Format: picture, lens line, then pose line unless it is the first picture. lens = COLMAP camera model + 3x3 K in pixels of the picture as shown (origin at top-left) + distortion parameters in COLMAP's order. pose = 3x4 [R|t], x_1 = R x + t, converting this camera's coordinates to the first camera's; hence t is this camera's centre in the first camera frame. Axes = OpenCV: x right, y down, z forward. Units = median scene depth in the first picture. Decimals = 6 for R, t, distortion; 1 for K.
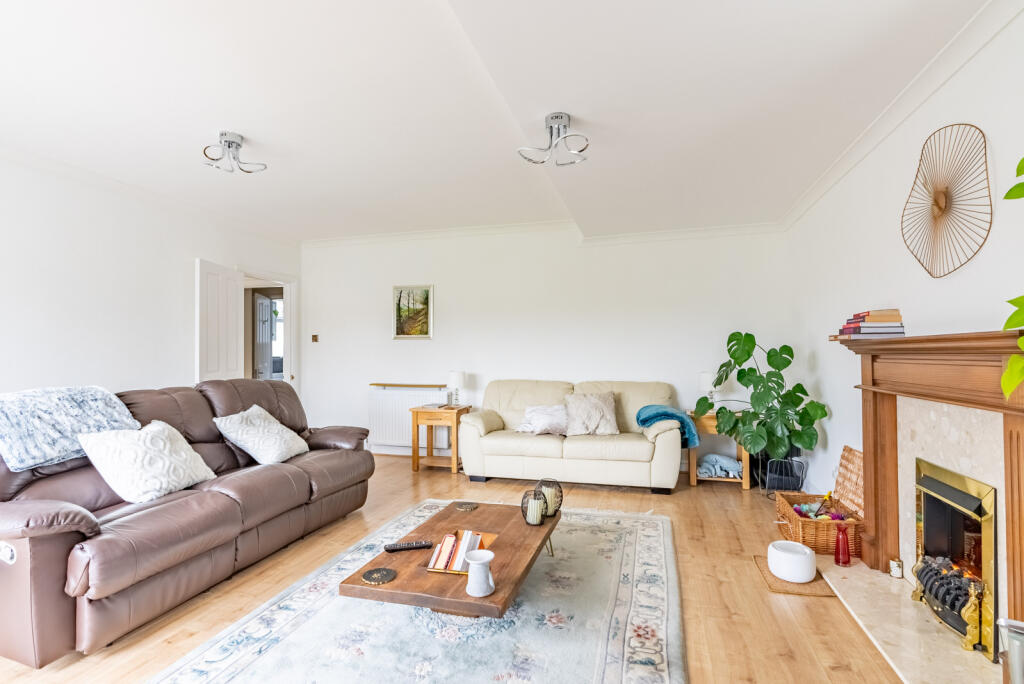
lens RADIAL K [[488.1, 0, 512.0], [0, 488.1, 342.0], [0, 0, 1]] dist [0.000094, -0.000207]
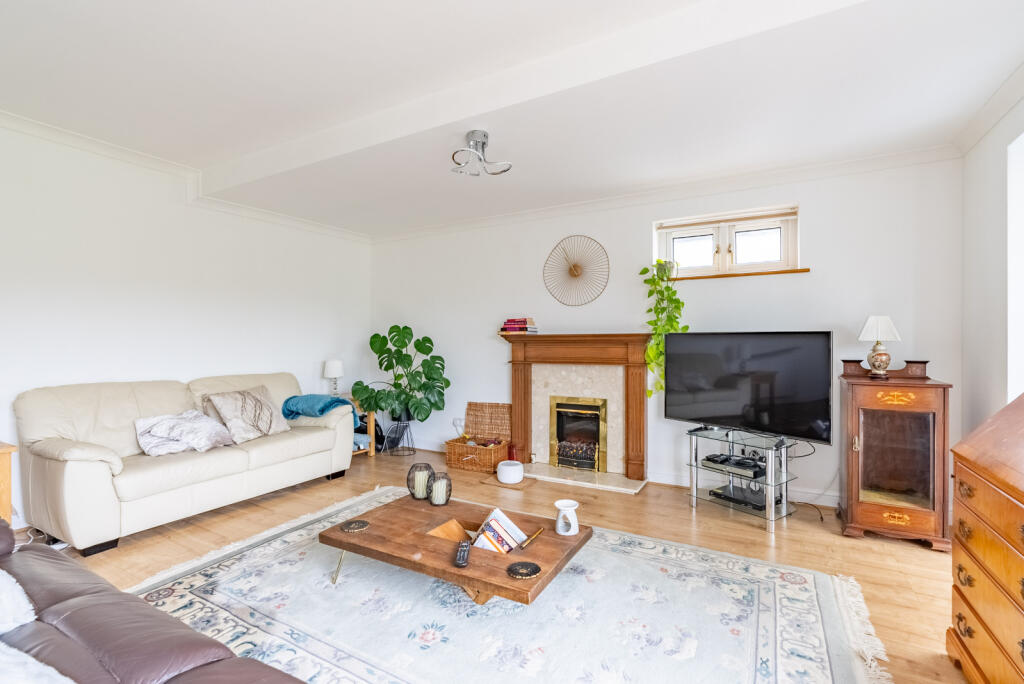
lens RADIAL K [[488.1, 0, 512.0], [0, 488.1, 342.0], [0, 0, 1]] dist [0.000094, -0.000207]
pose [[0.197123, 0.006403, 0.980358, -0.934547], [-0.024355, 0.999702, -0.001632, 0.023214], [-0.980076, -0.023555, 0.197220, 0.641370]]
